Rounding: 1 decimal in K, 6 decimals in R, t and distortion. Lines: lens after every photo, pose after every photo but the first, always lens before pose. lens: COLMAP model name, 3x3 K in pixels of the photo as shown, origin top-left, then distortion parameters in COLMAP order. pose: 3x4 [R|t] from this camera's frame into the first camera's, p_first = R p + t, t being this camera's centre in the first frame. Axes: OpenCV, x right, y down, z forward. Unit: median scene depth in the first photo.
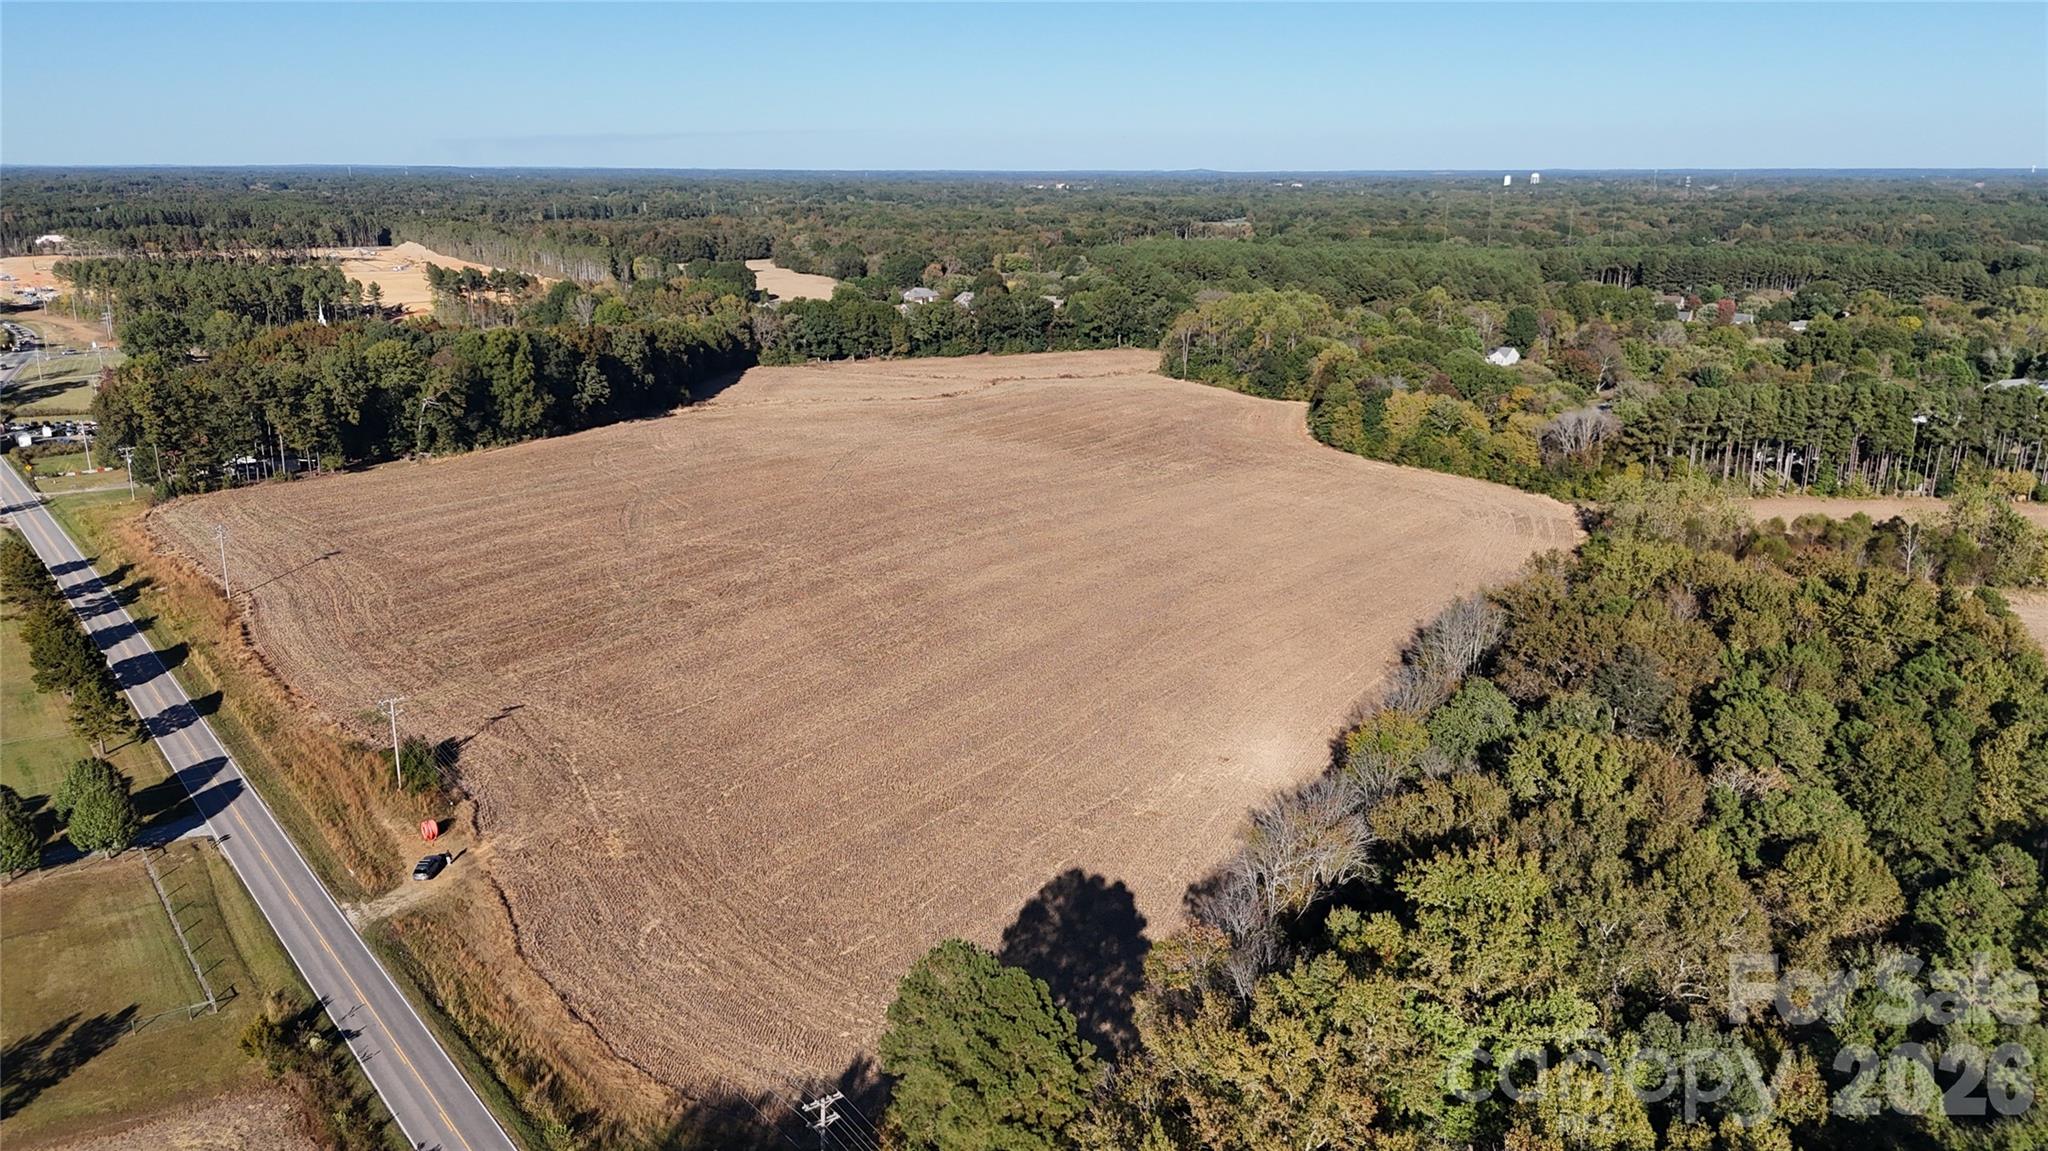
lens RADIAL K [[1522.4, 0, 1027.7], [0, 1522.4, 577.7], [0, 0, 1]] dist [0.074625, -0.073030]
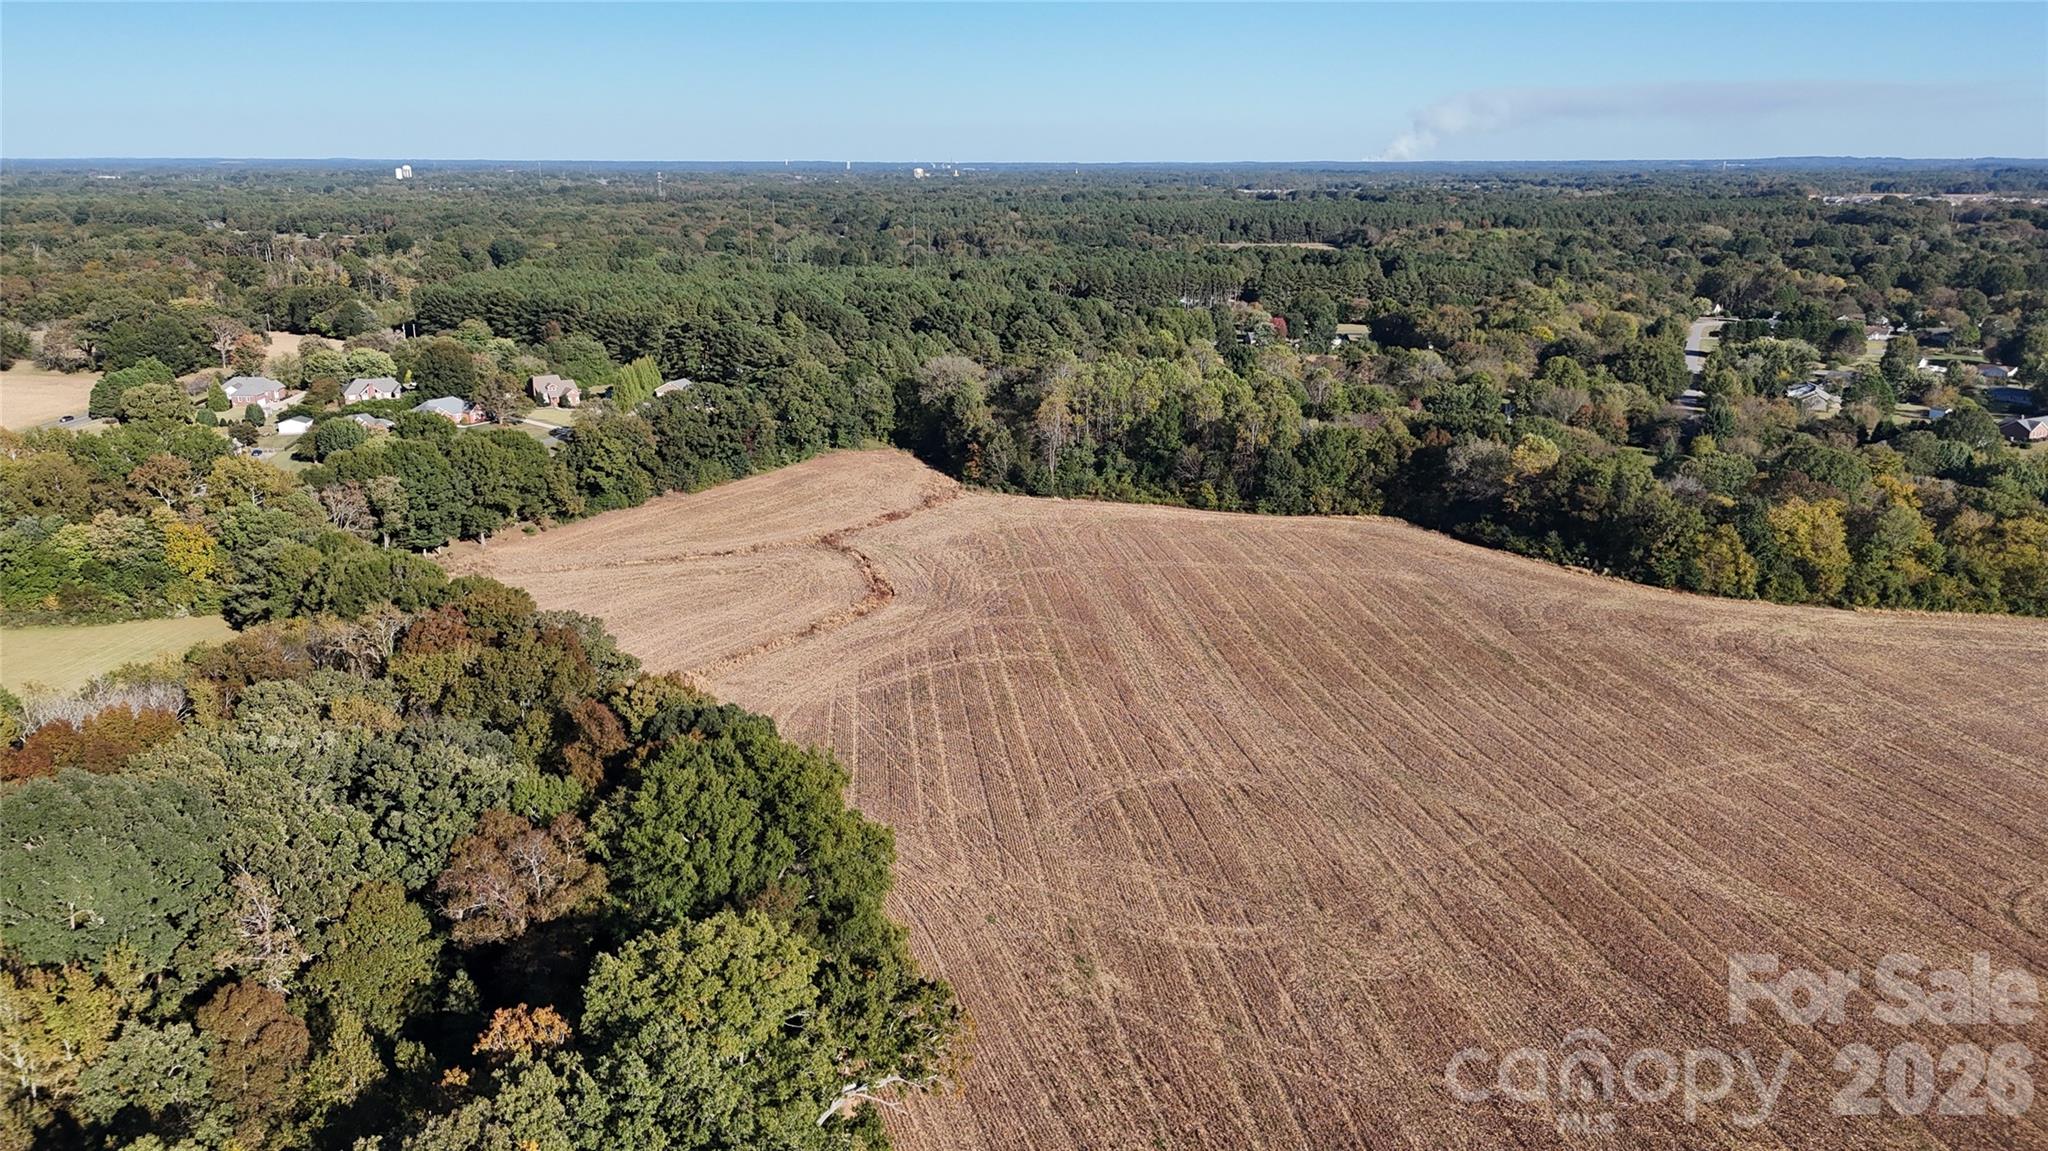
lens RADIAL K [[1522.4, 0, 1027.0], [0, 1522.4, 580.9], [0, 0, 1]] dist [0.074625, -0.073030]
pose [[0.736790, -0.182474, 0.651033, -0.524566], [0.177428, 0.981329, 0.074250, -0.217233], [-0.652426, 0.060805, 0.755410, 0.750613]]
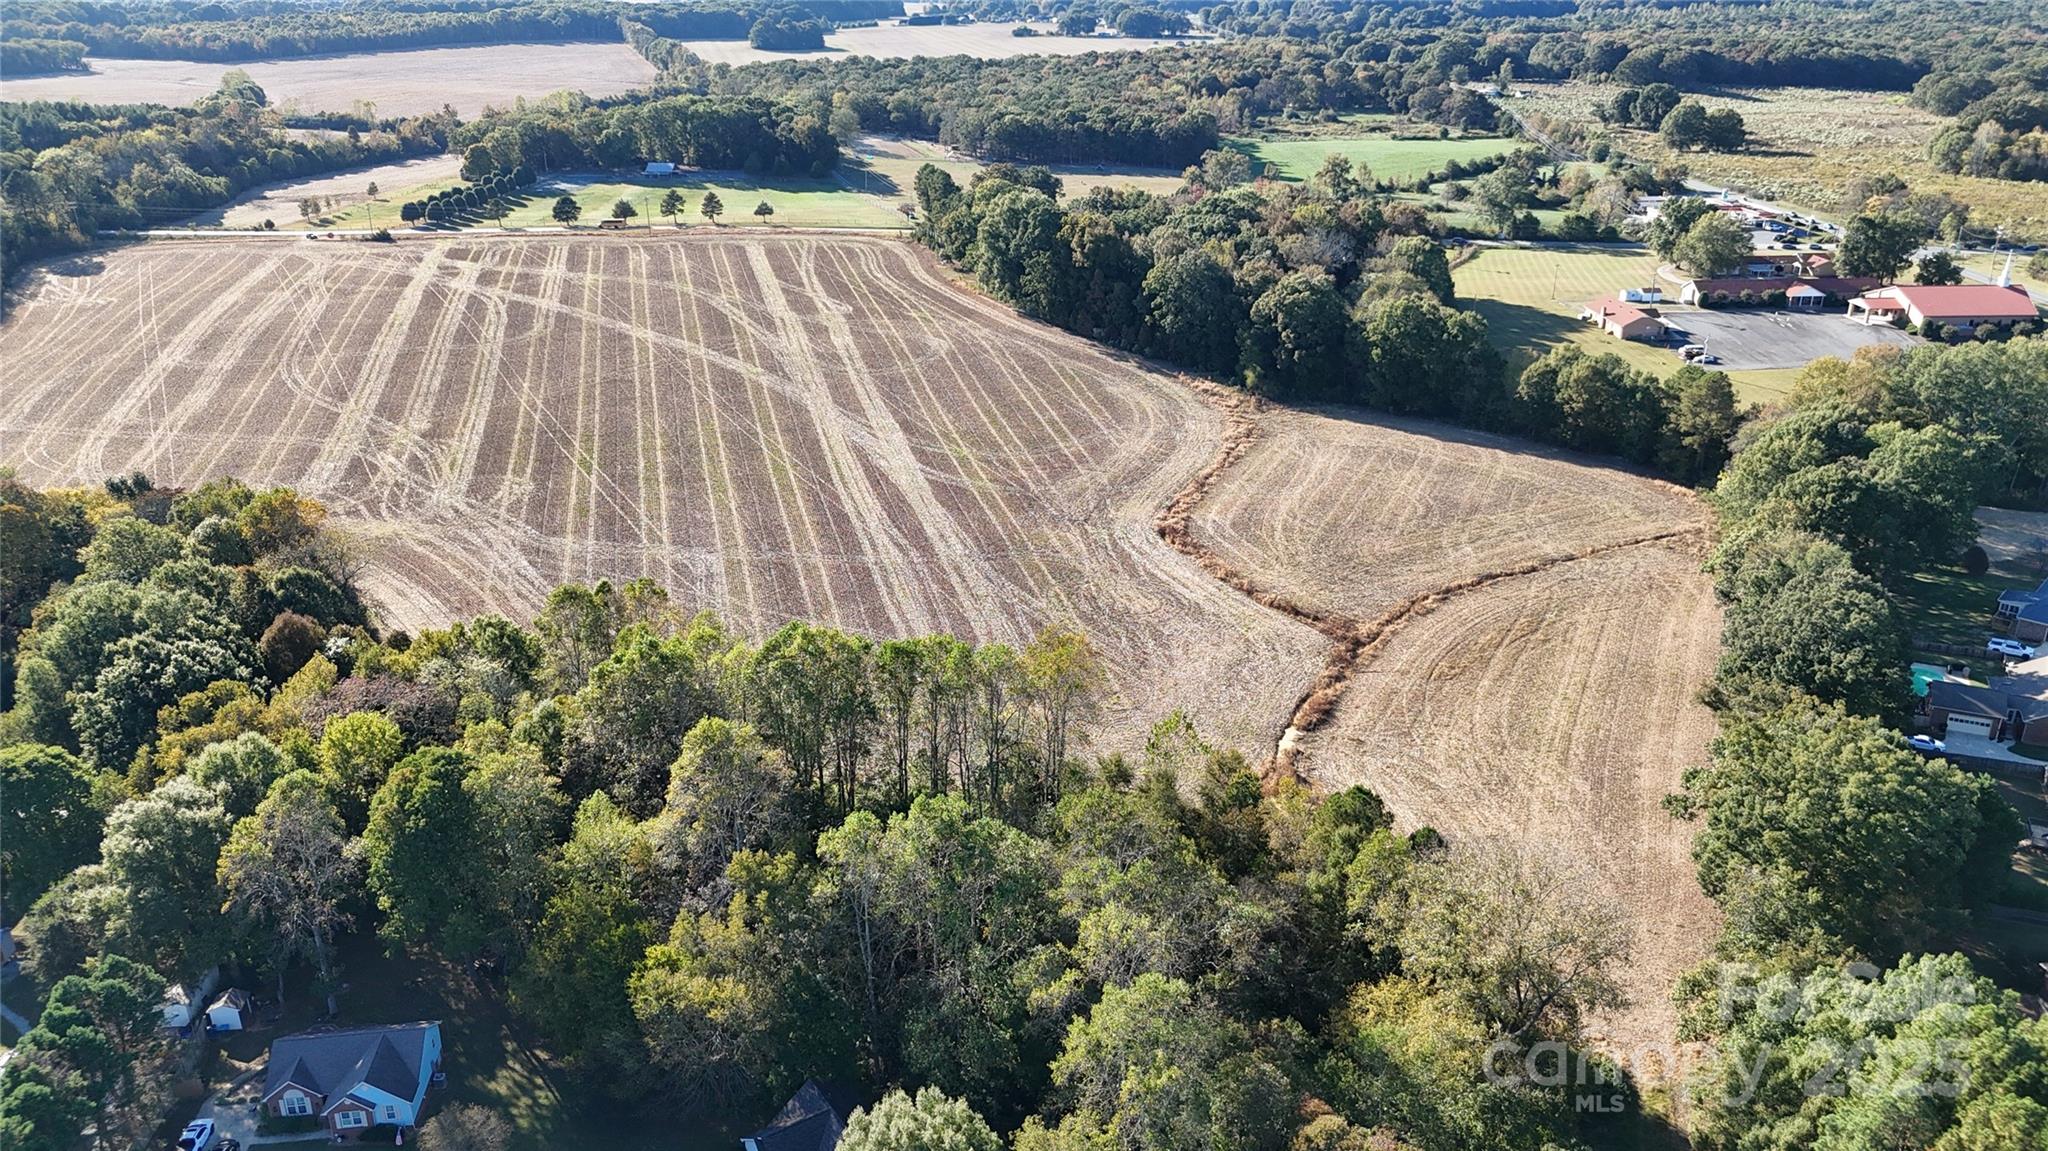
lens RADIAL K [[1522.4, 0, 1030.4], [0, 1522.4, 577.2], [0, 0, 1]] dist [0.074625, -0.073030]
pose [[-0.641628, 0.291832, -0.709329, 0.505325], [-0.193334, 0.833396, 0.517757, -0.510062], [0.742250, 0.469345, -0.478310, 1.714167]]
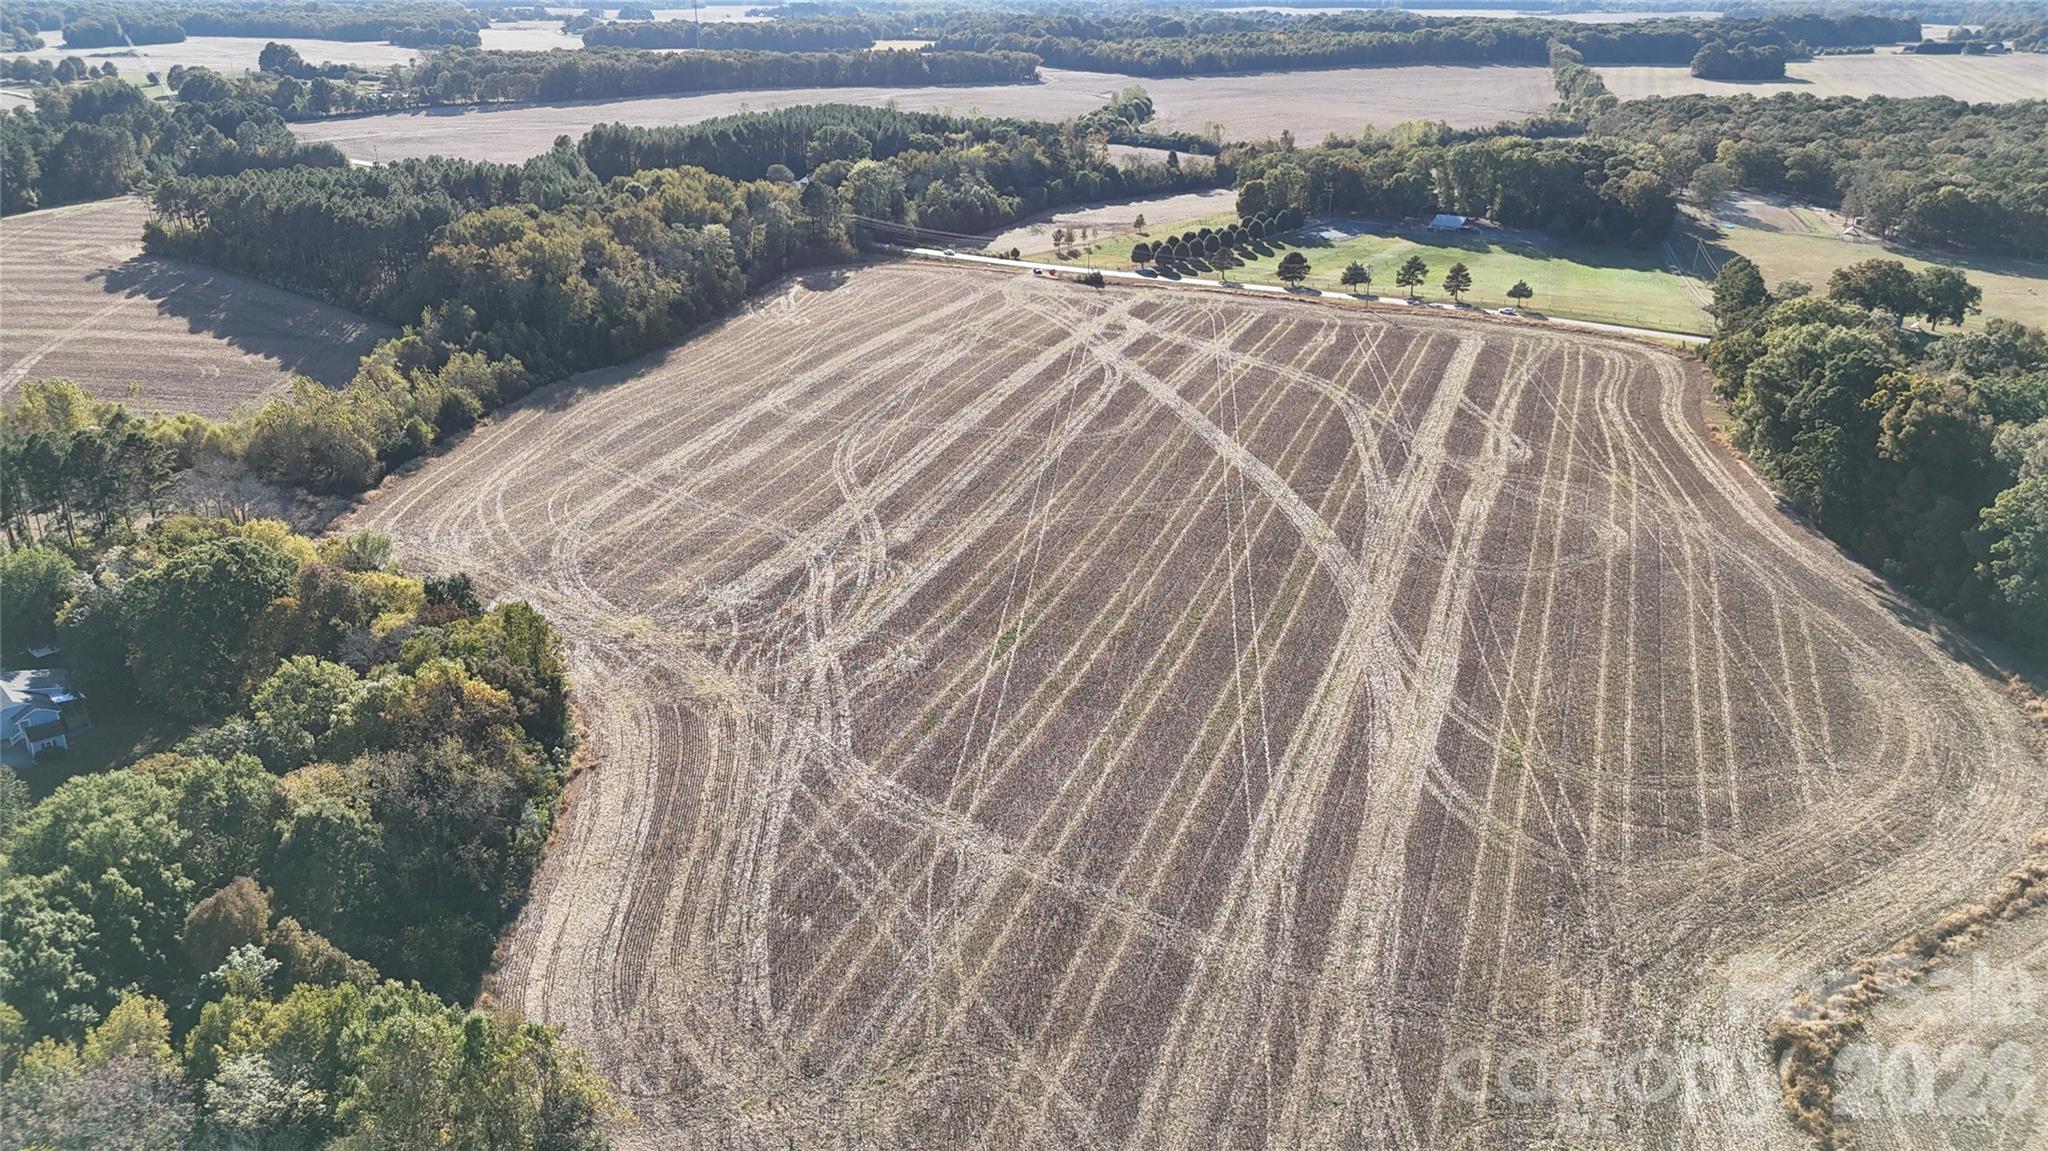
lens RADIAL K [[1522.4, 0, 1017.8], [0, 1522.4, 573.0], [0, 0, 1]] dist [0.074625, -0.073030]
pose [[-0.961839, 0.099511, -0.254879, 0.214796], [-0.070911, 0.809037, 0.583464, -0.476424], [0.264268, 0.579272, -0.771107, 1.584185]]
